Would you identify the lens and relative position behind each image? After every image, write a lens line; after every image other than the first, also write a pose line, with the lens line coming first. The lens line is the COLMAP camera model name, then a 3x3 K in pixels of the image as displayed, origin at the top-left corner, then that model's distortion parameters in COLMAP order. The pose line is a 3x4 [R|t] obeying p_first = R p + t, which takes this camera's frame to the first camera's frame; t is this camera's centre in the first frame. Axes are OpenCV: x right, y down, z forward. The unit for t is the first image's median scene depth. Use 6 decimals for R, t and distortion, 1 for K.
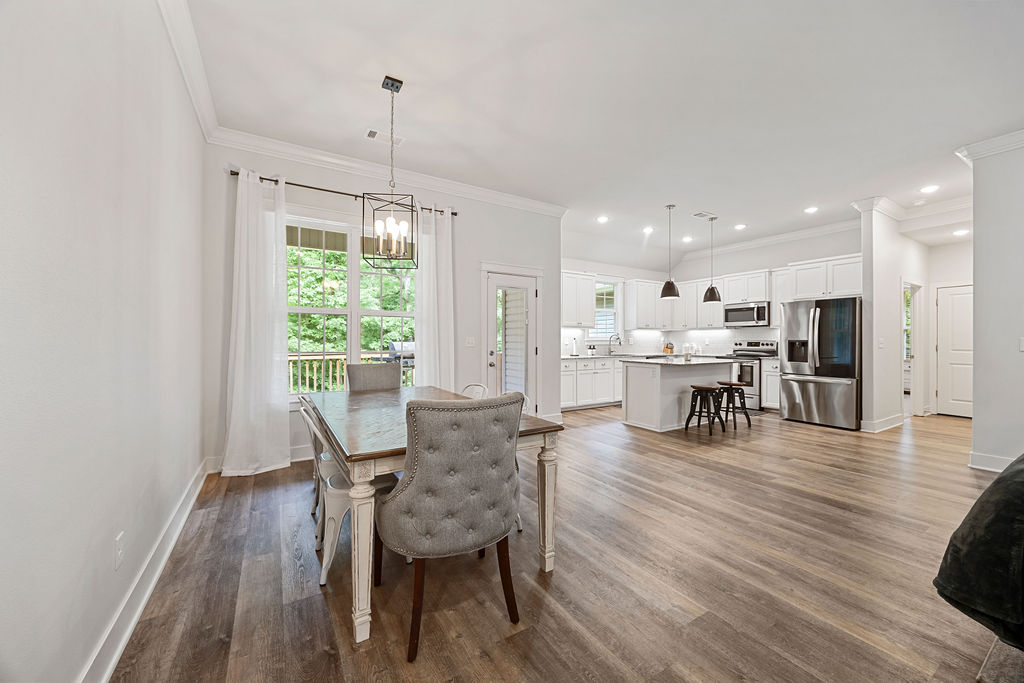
lens RADIAL K [[387.3, 0, 511.6], [0, 387.3, 339.8], [0, 0, 1]] dist [-0.001076, -0.000469]
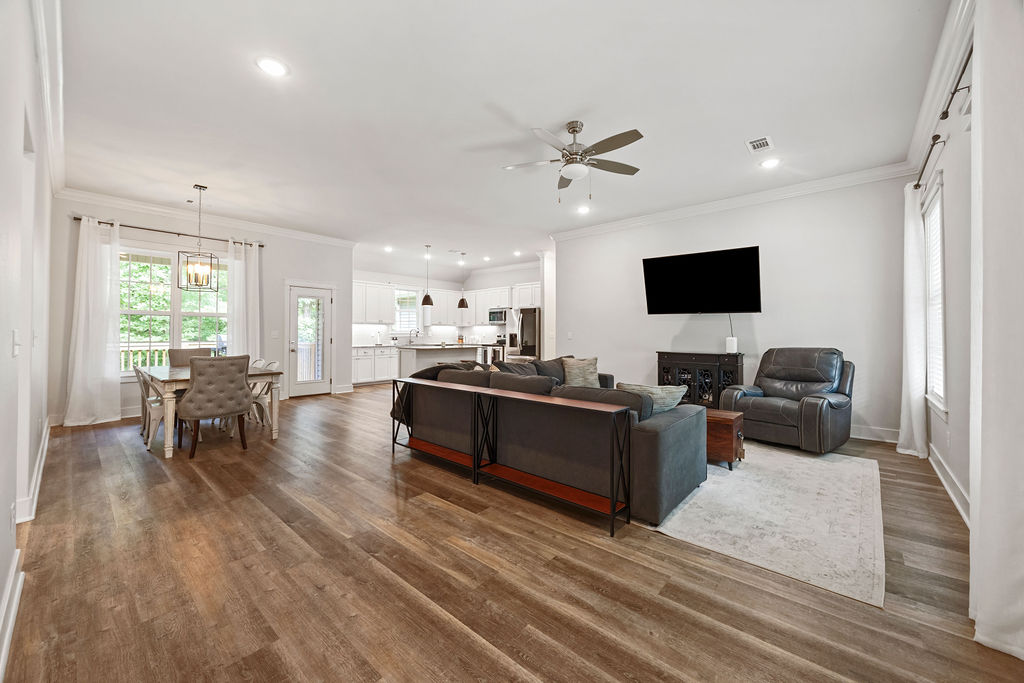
lens RADIAL K [[387.3, 0, 506.4], [0, 387.3, 327.8], [0, 0, 1]] dist [-0.001076, -0.000469]
pose [[0.957010, 0.004903, 0.290015, 0.257495], [-0.001157, 0.999914, -0.013088, -0.001723], [-0.290054, 0.012190, 0.956933, -0.535975]]
